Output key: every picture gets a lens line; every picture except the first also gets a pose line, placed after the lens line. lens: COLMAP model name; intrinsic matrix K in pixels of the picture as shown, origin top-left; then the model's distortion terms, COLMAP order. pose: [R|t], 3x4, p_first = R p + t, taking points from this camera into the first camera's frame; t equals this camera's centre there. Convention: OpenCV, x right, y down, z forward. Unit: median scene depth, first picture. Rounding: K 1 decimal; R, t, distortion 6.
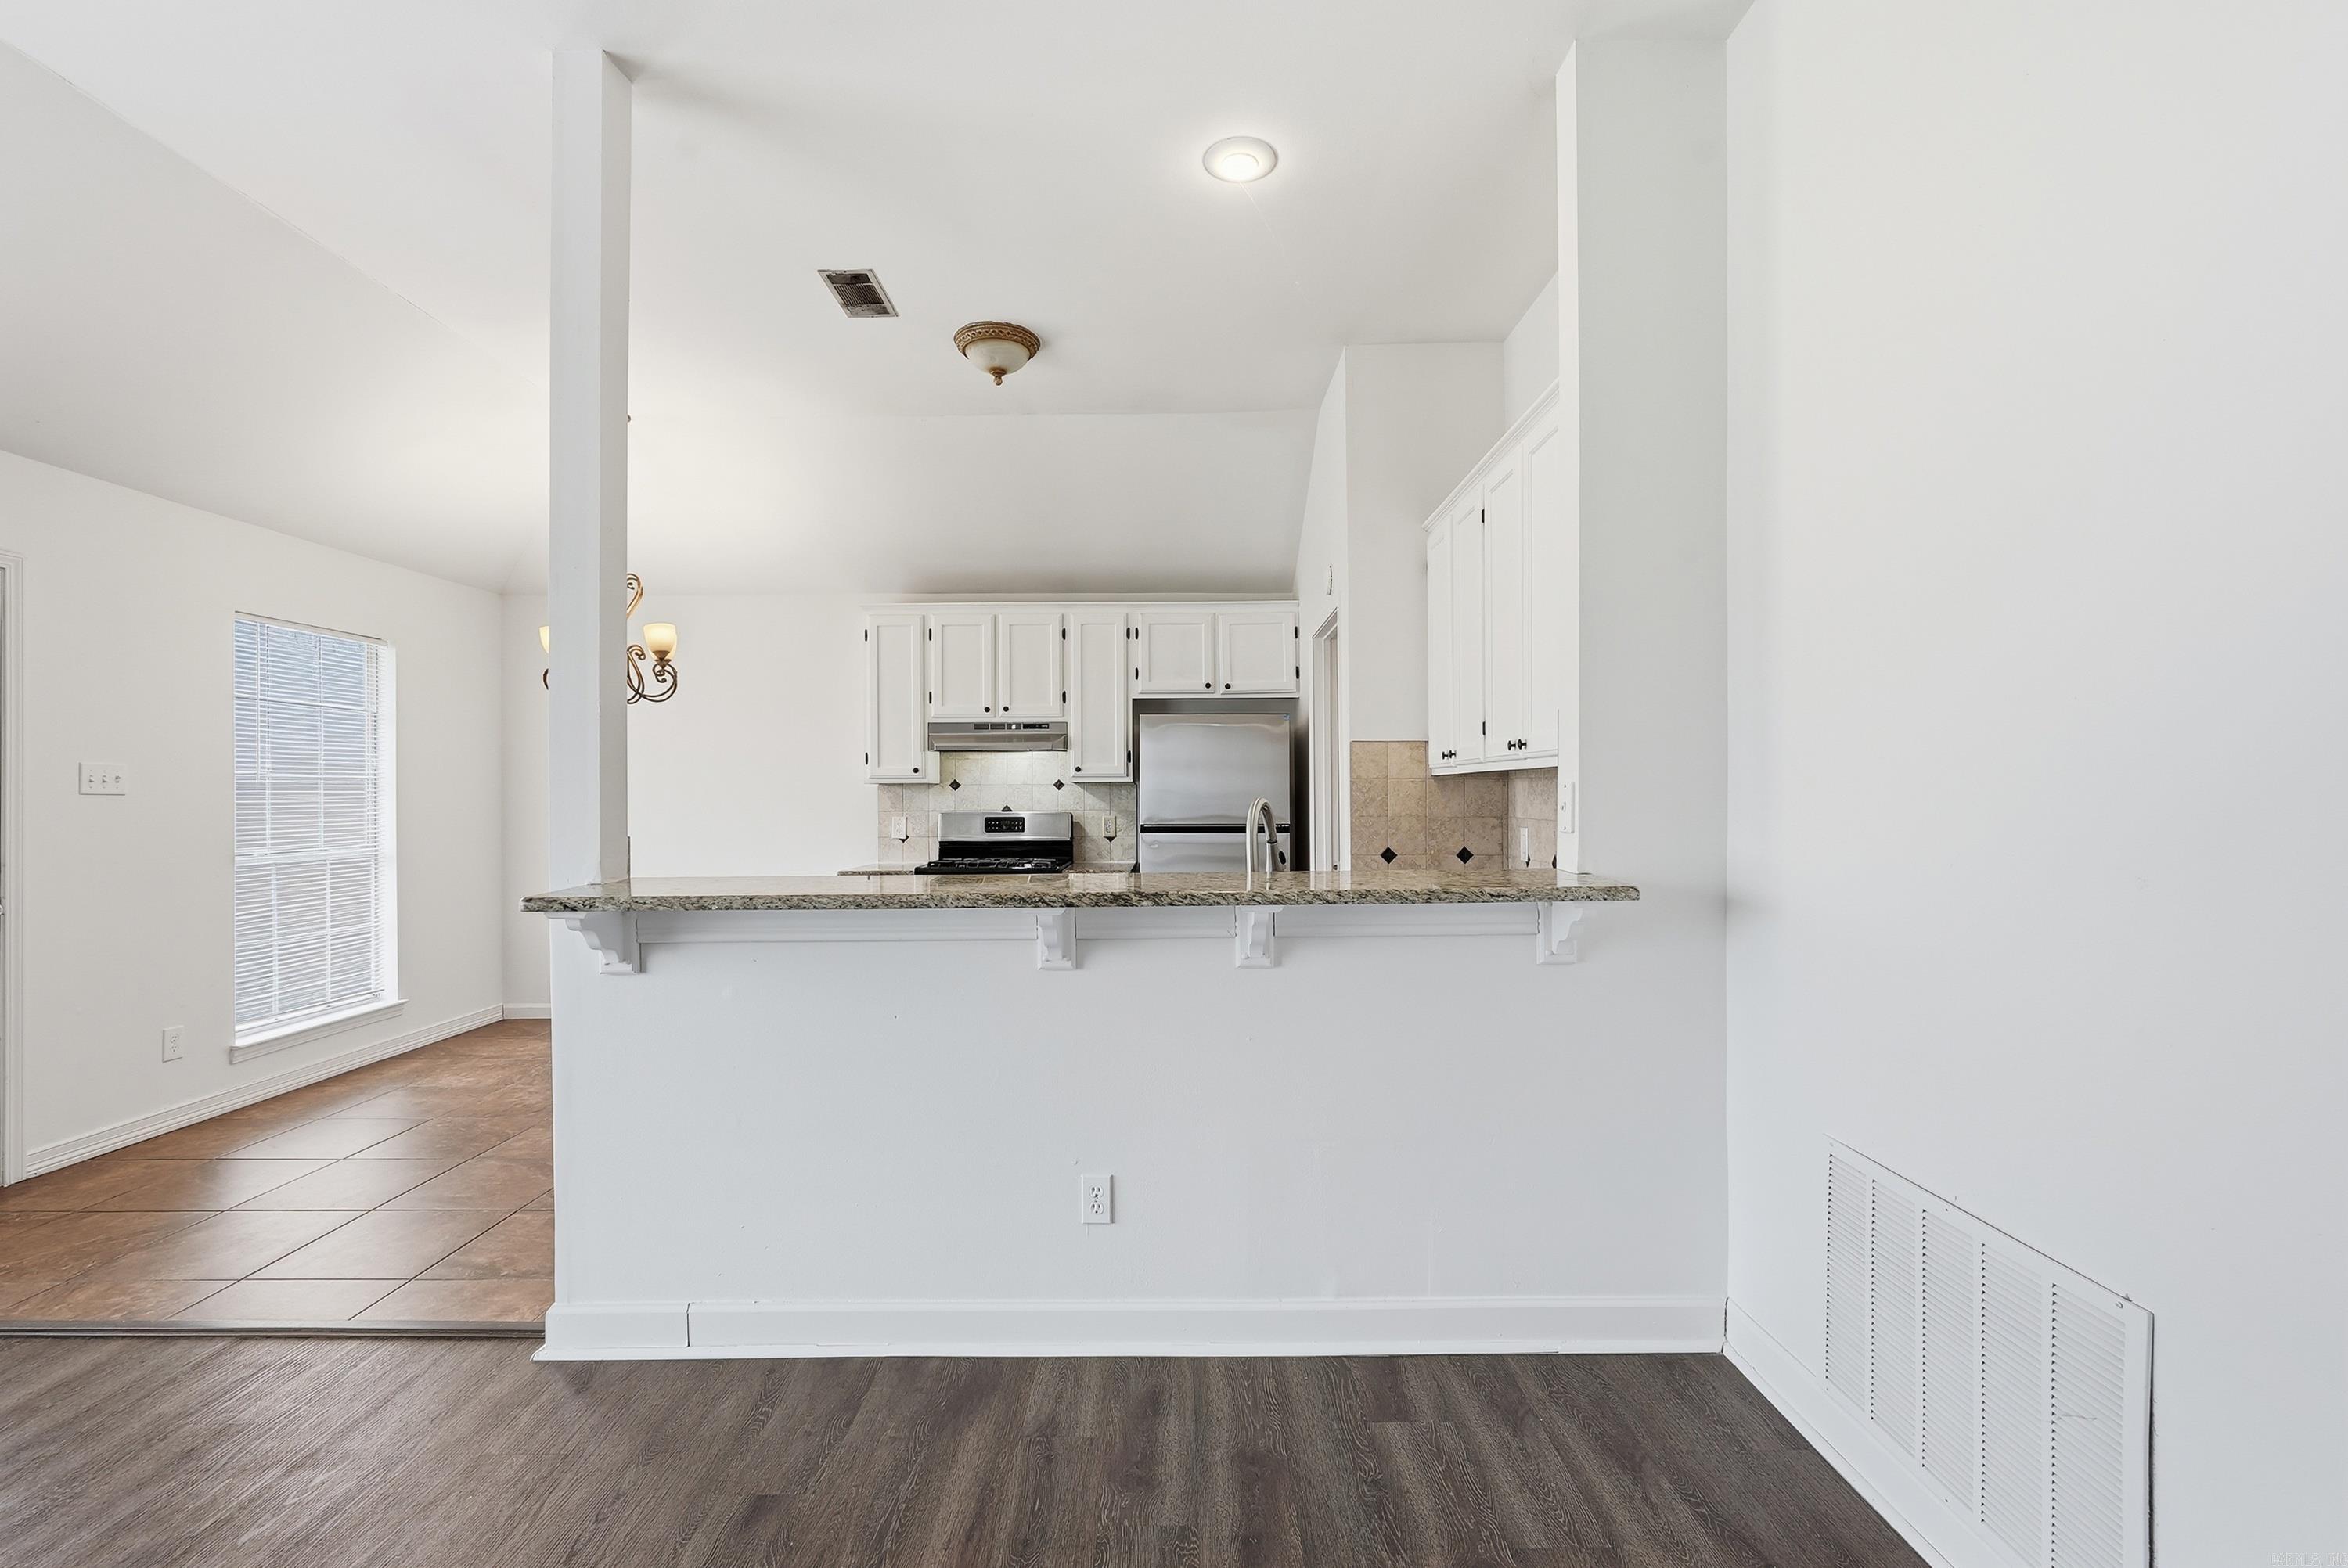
lens RADIAL K [[1048.6, 0, 1169.7], [0, 1048.6, 786.5], [0, 0, 1]] dist [-0.011872, 0.006651]
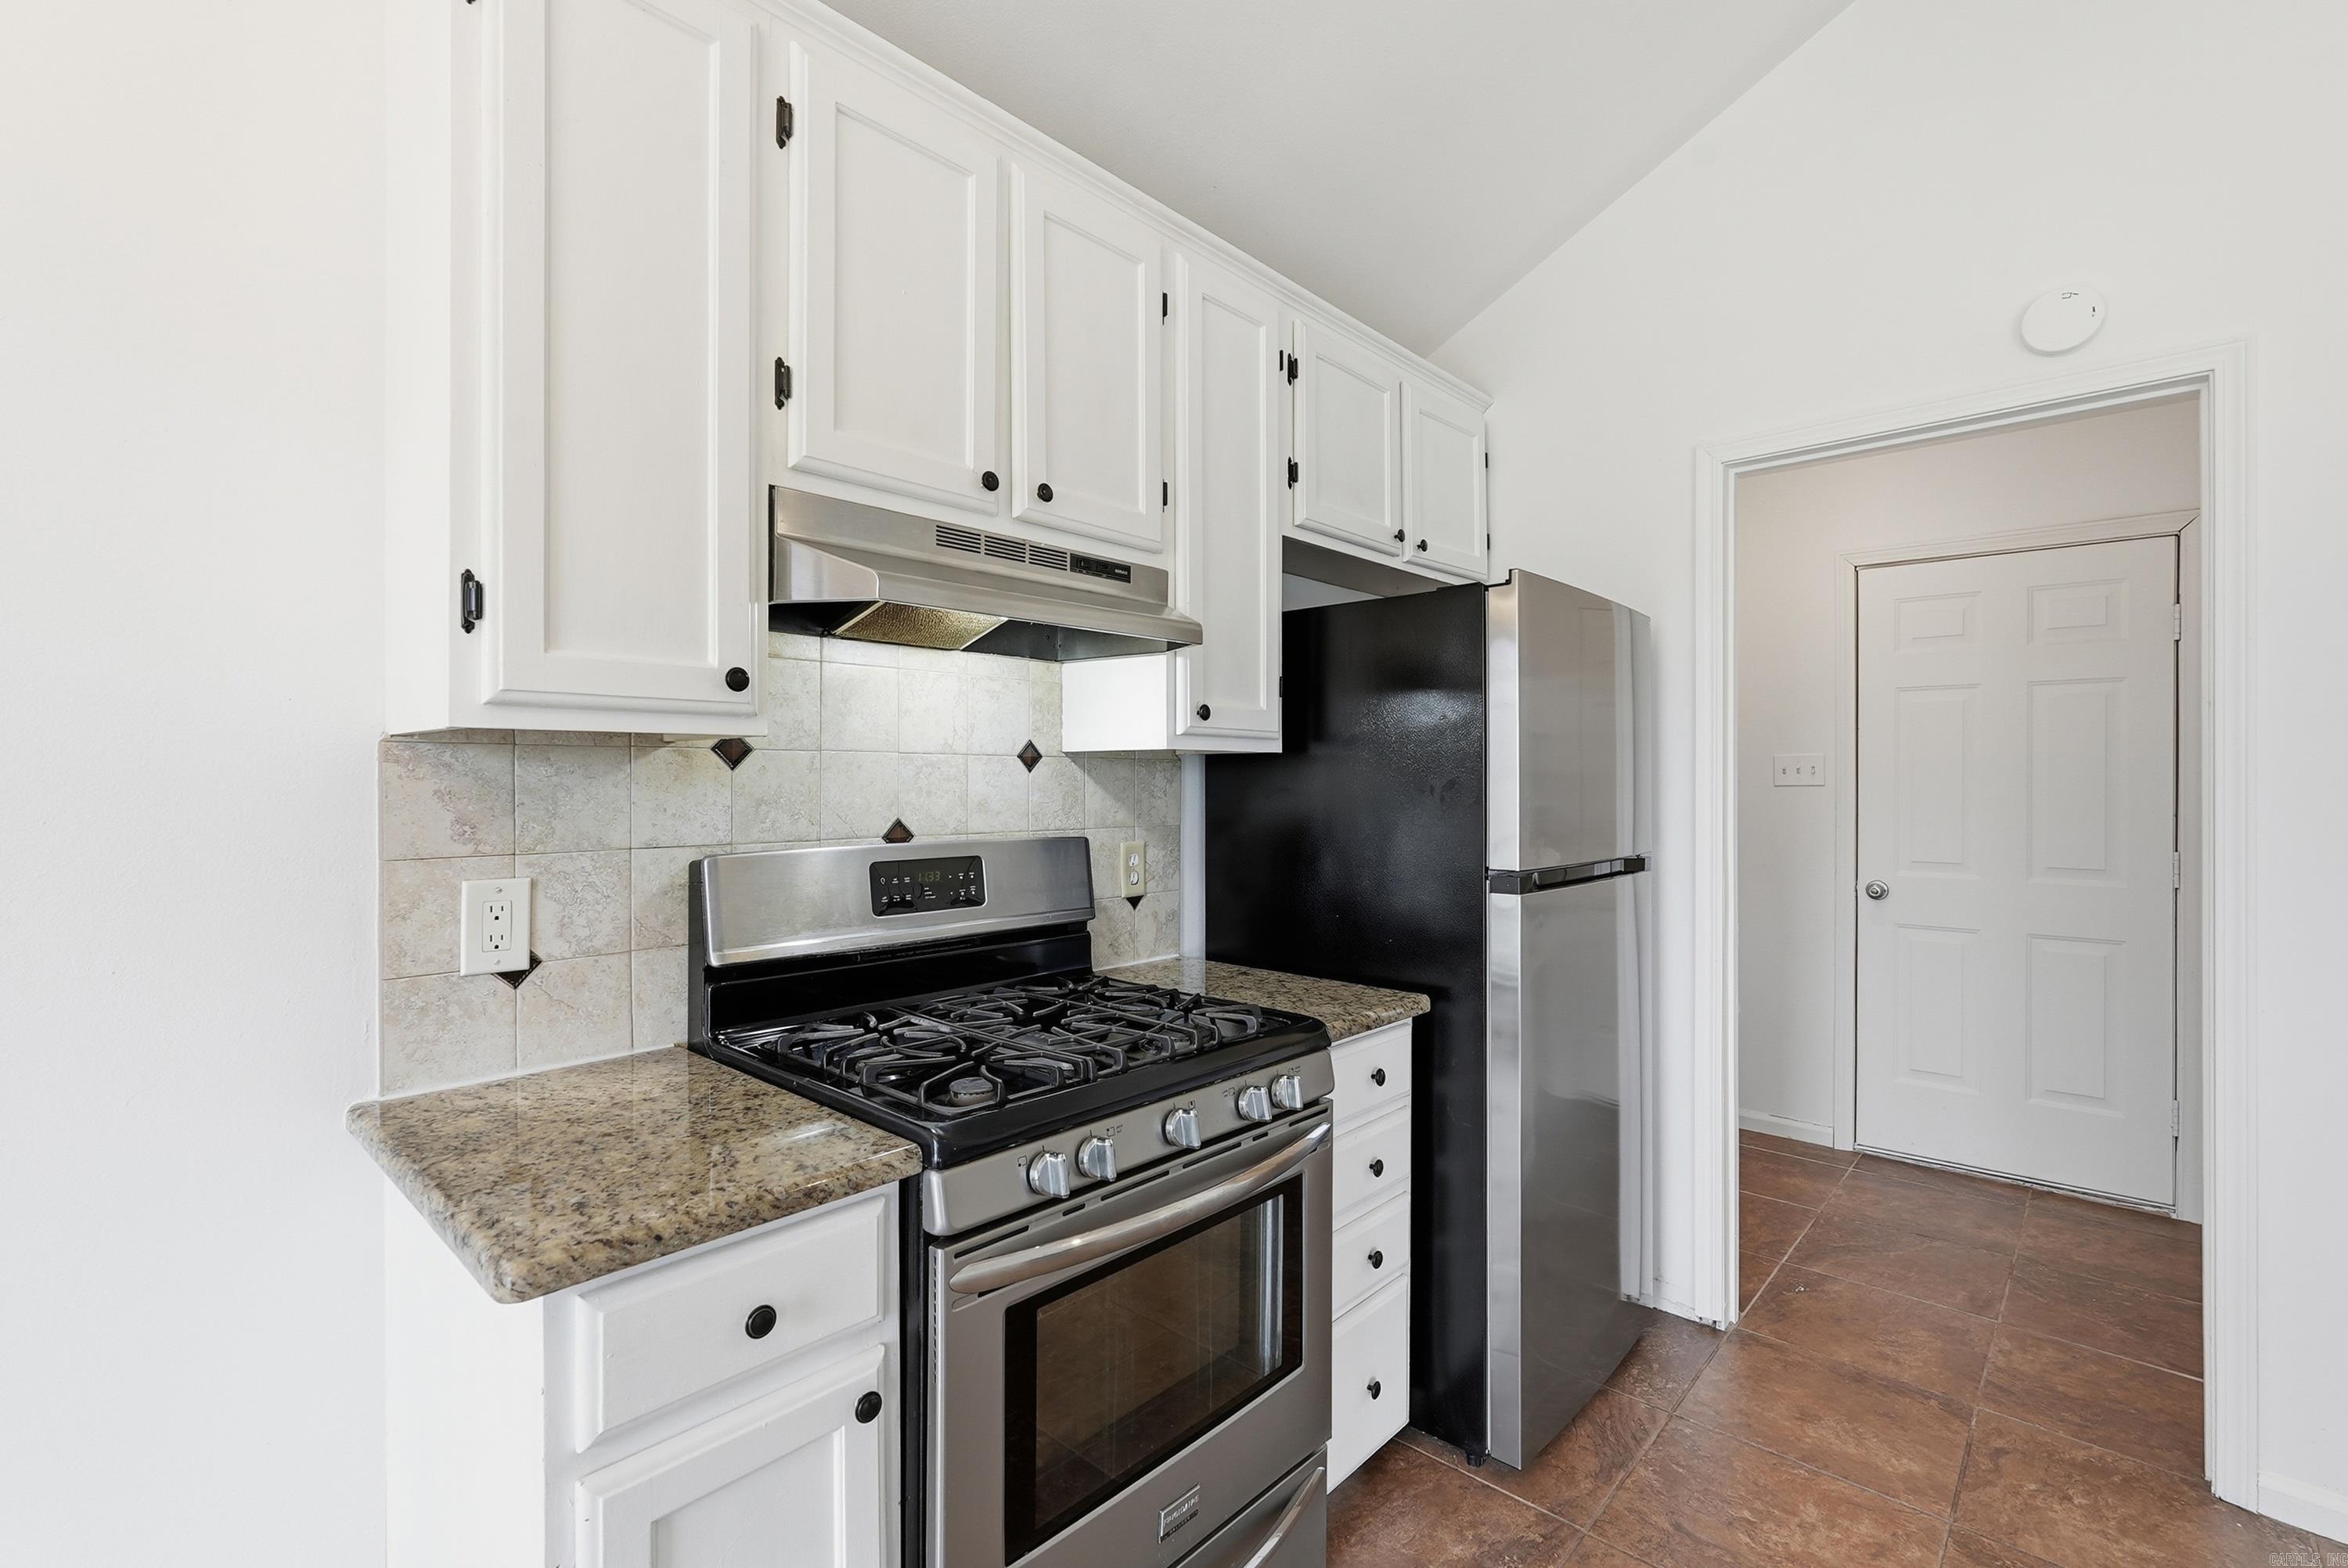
lens RADIAL K [[1048.6, 0, 1174.9], [0, 1048.6, 781.5], [0, 0, 1]] dist [-0.011872, 0.006651]
pose [[0.669899, 0.005430, 0.742433, -0.347494], [-0.013218, 0.999902, 0.004613, 0.004398], [-0.742335, -0.012904, 0.669905, 0.775814]]
